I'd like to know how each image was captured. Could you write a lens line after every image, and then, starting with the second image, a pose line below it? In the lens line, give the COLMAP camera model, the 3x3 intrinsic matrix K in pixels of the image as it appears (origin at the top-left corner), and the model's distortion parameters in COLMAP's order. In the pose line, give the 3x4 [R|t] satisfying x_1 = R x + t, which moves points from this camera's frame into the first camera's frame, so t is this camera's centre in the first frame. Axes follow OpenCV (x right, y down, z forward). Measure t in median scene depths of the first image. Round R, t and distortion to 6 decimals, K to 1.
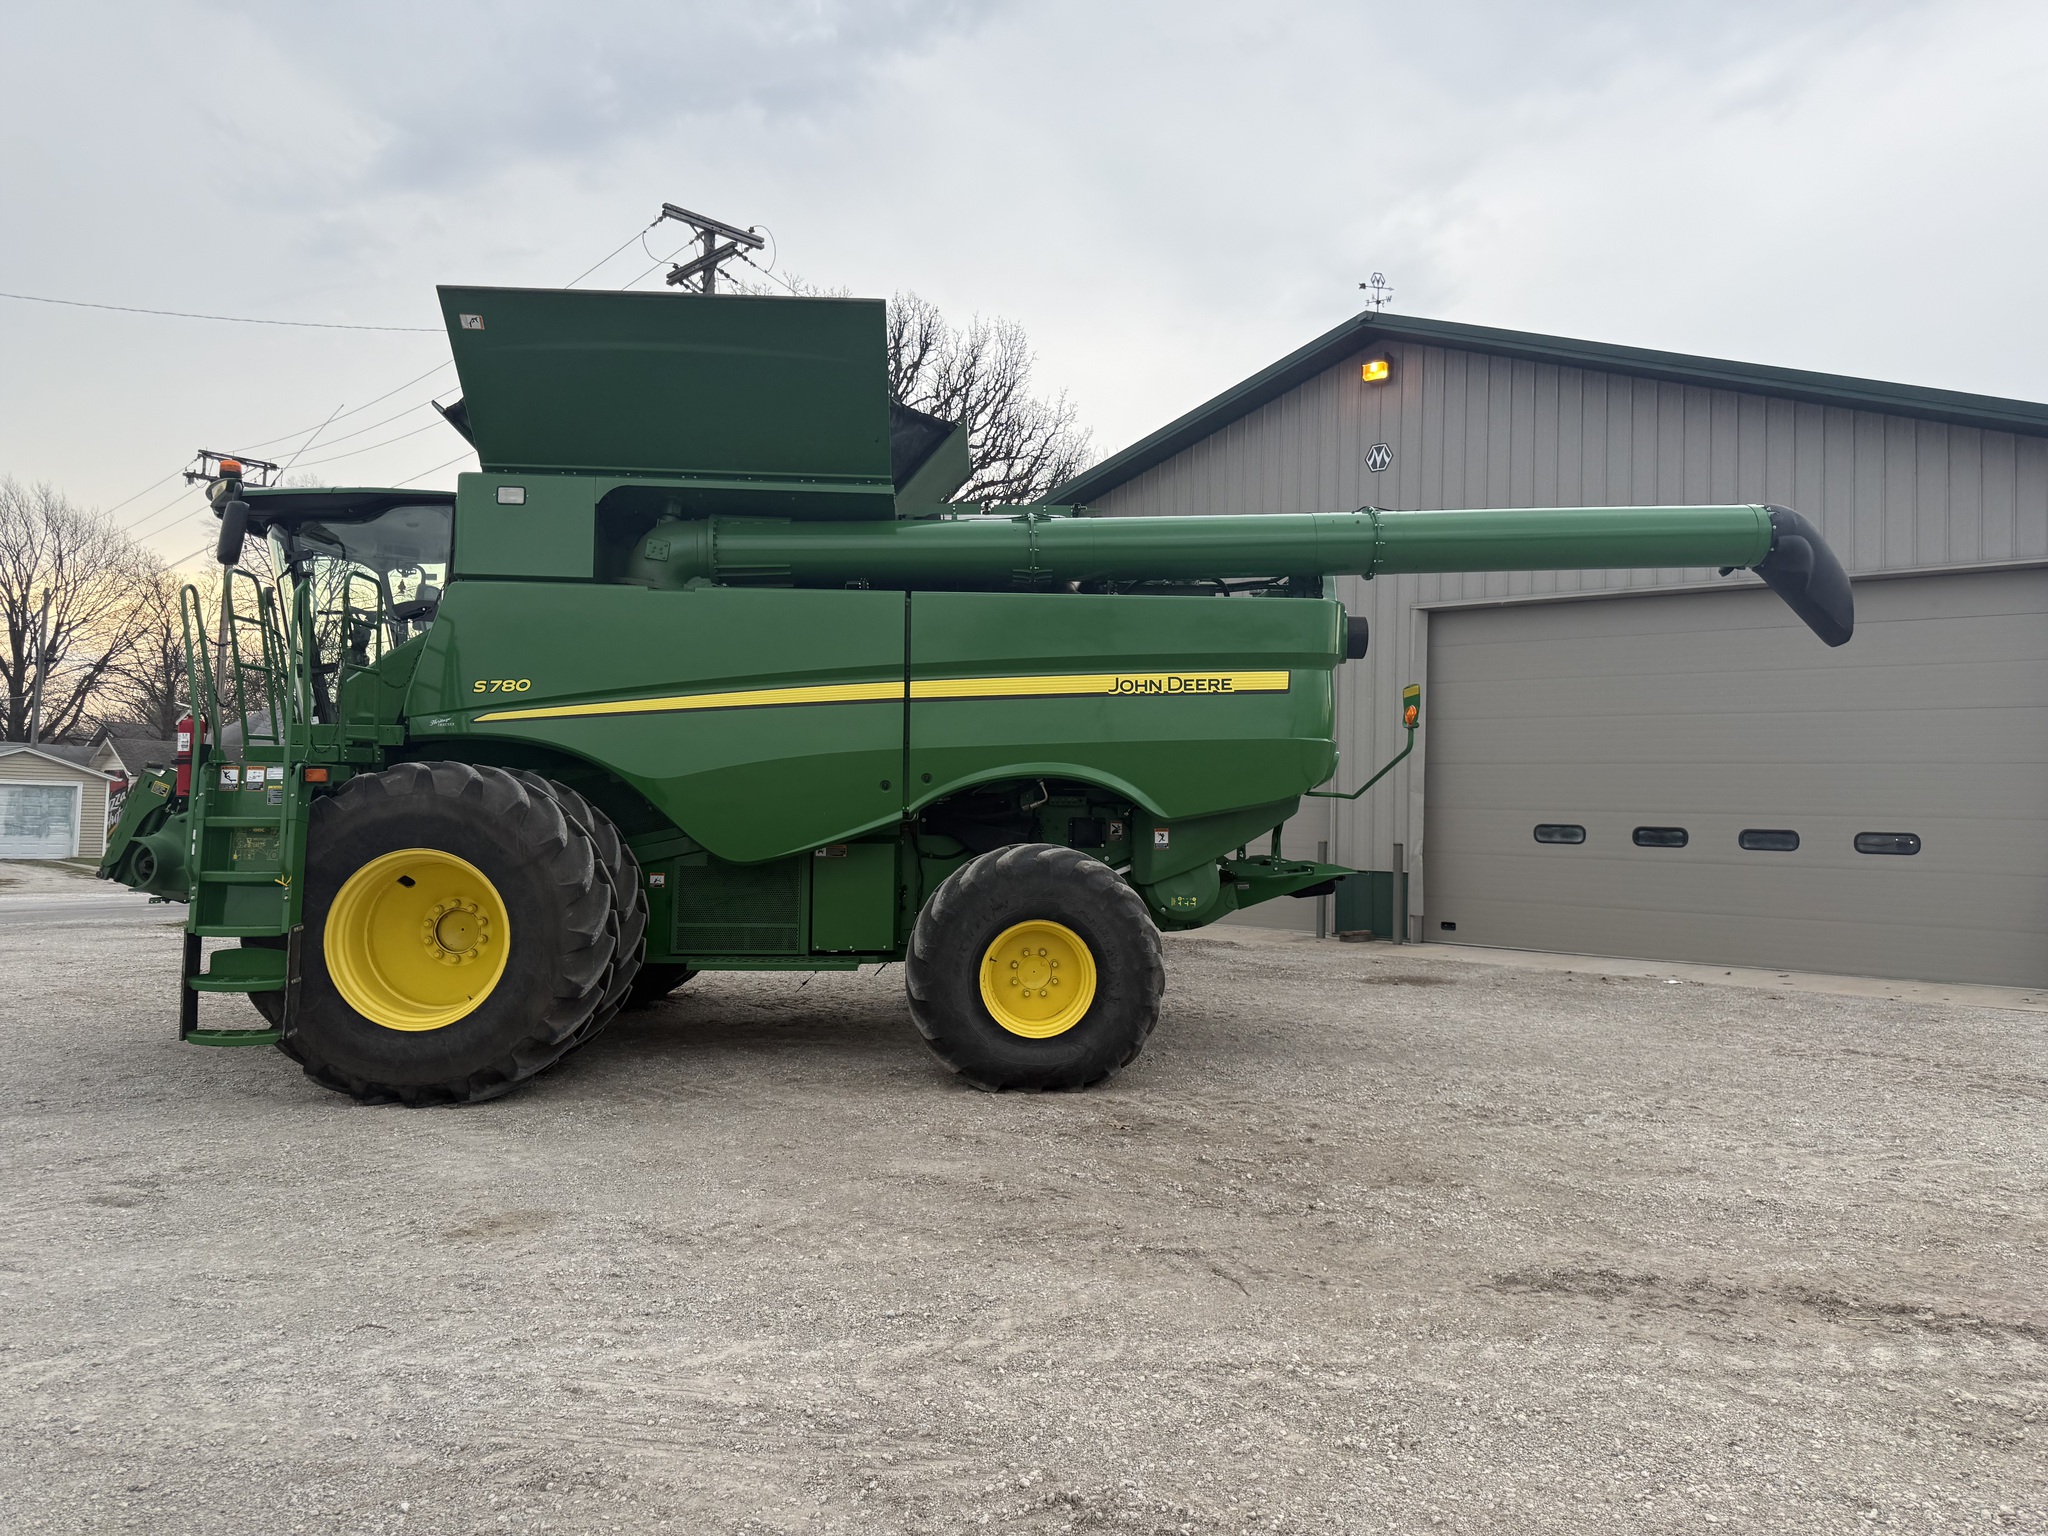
lens RADIAL K [[1484.0, 0, 1024.0], [0, 1484.0, 768.0], [0, 0, 1]] dist [0.077676, -0.095775]
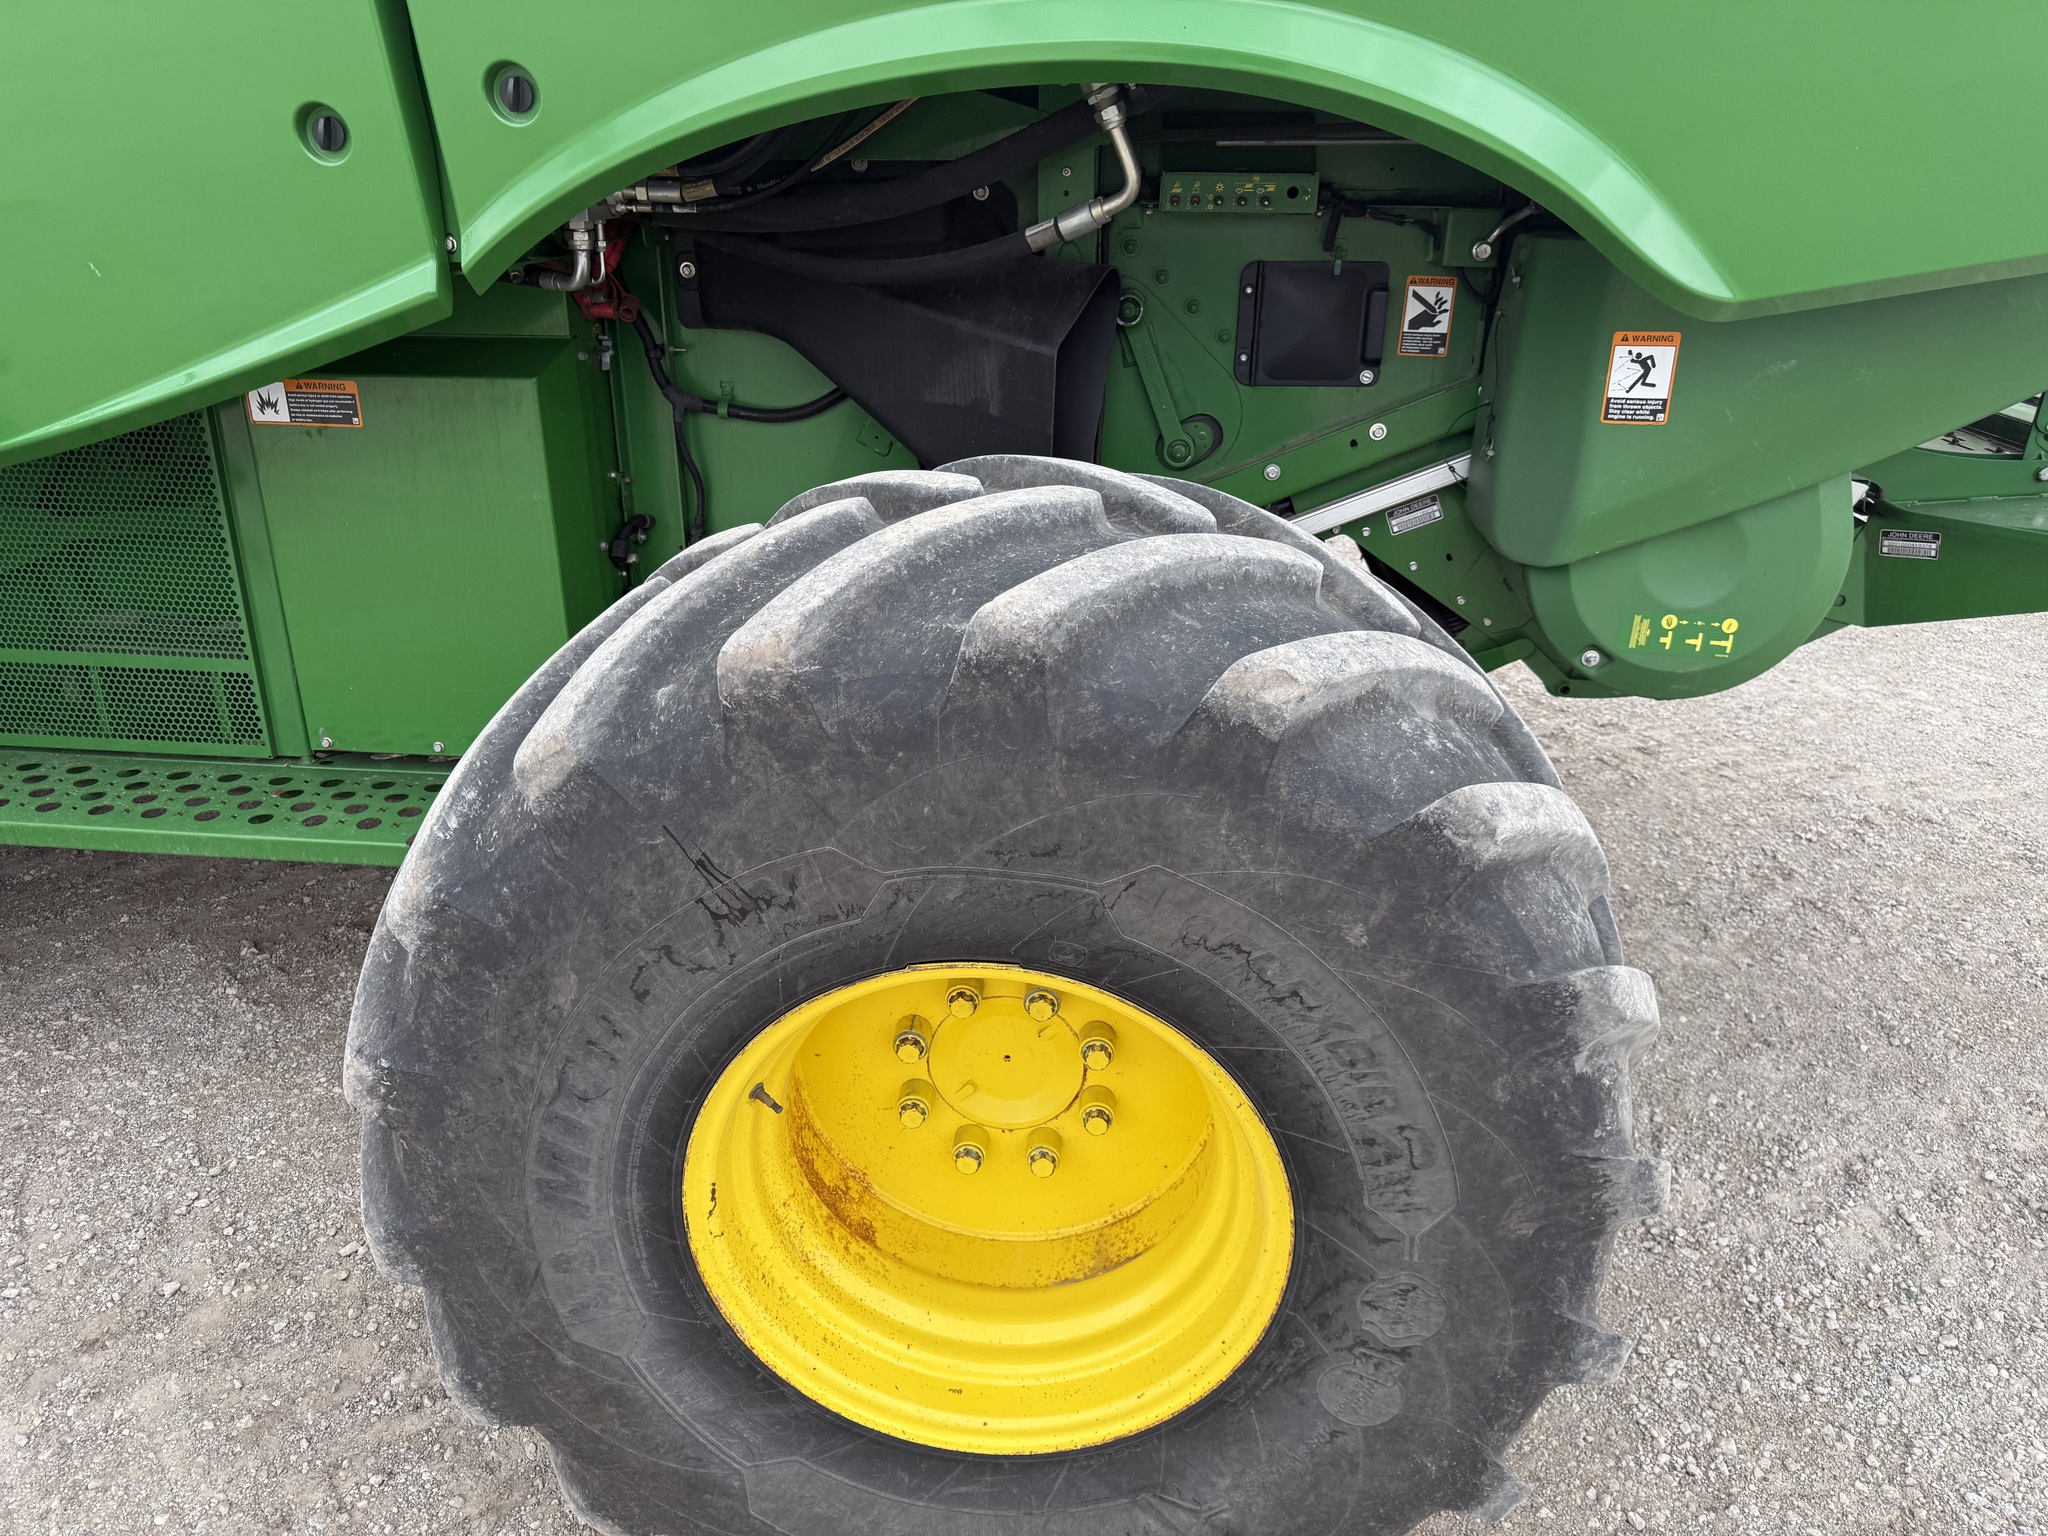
lens RADIAL K [[1327.6, 0, 1025.5], [0, 1327.6, 714.5], [0, 0, 1]] dist [0.019531, -0.000491]
pose [[0.987683, 0.058797, -0.144999, 0.033824], [0.007742, 0.907208, 0.420611, 0.008199], [0.156275, -0.416553, 0.895579, 0.819330]]
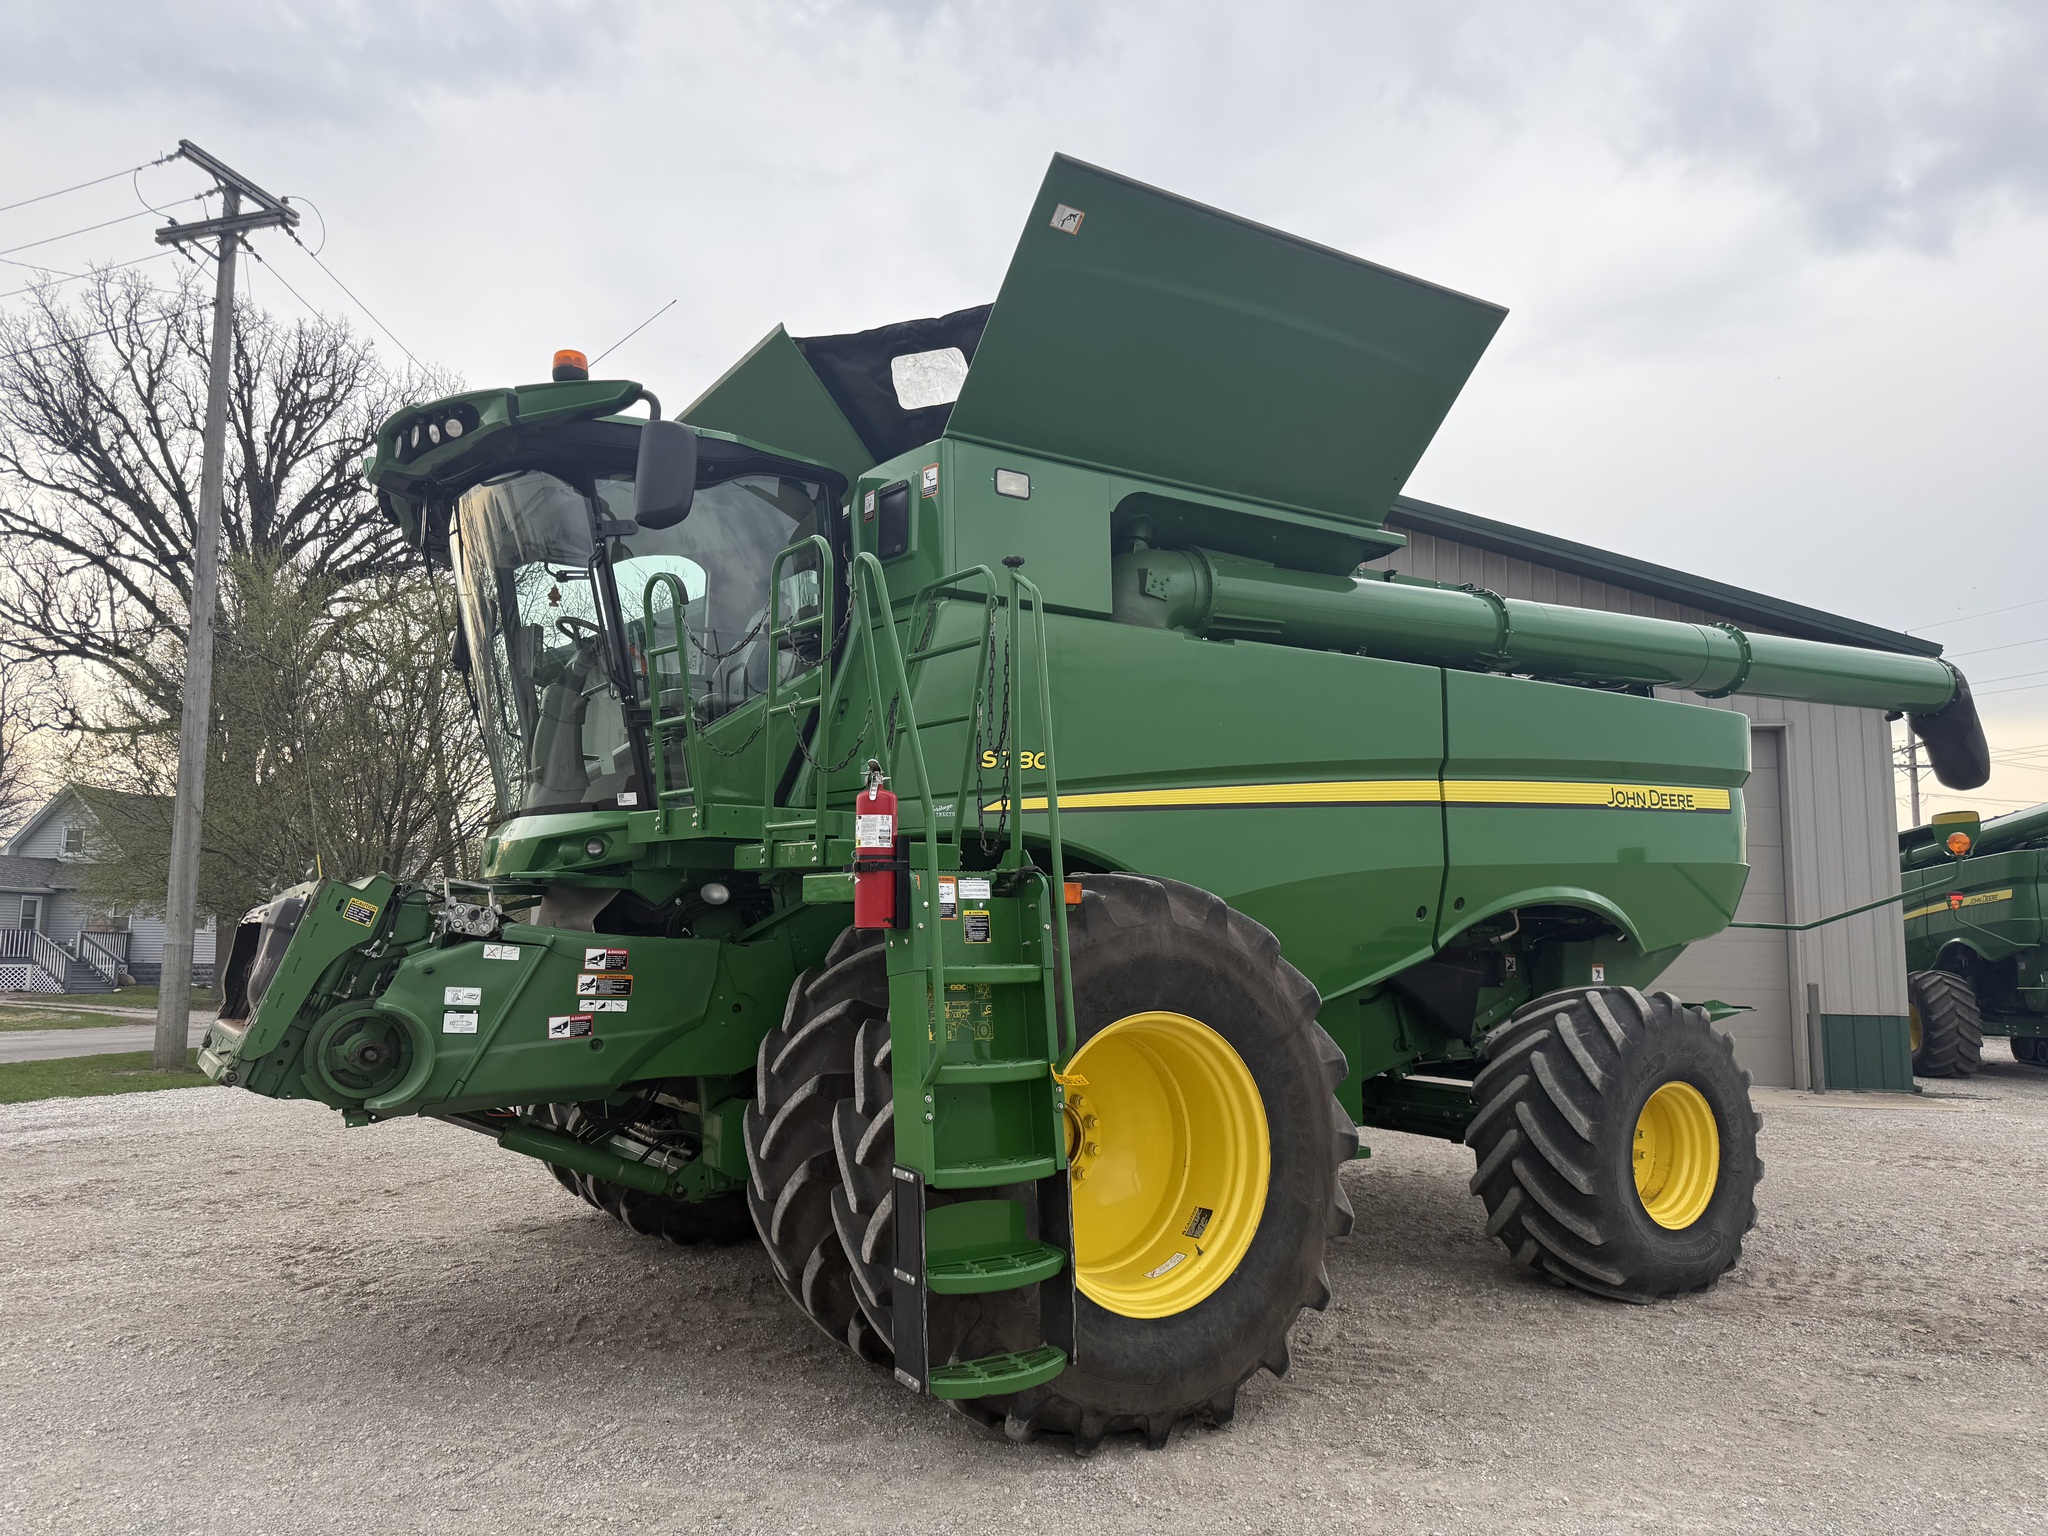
lens RADIAL K [[1484.0, 0, 1024.0], [0, 1484.0, 768.0], [0, 0, 1]] dist [0.077676, -0.095775]
pose [[0.861456, 0.051304, 0.505234, -0.676485], [-0.008678, 0.996226, -0.086366, 0.005669], [-0.507758, 0.070016, 0.858650, 0.430307]]
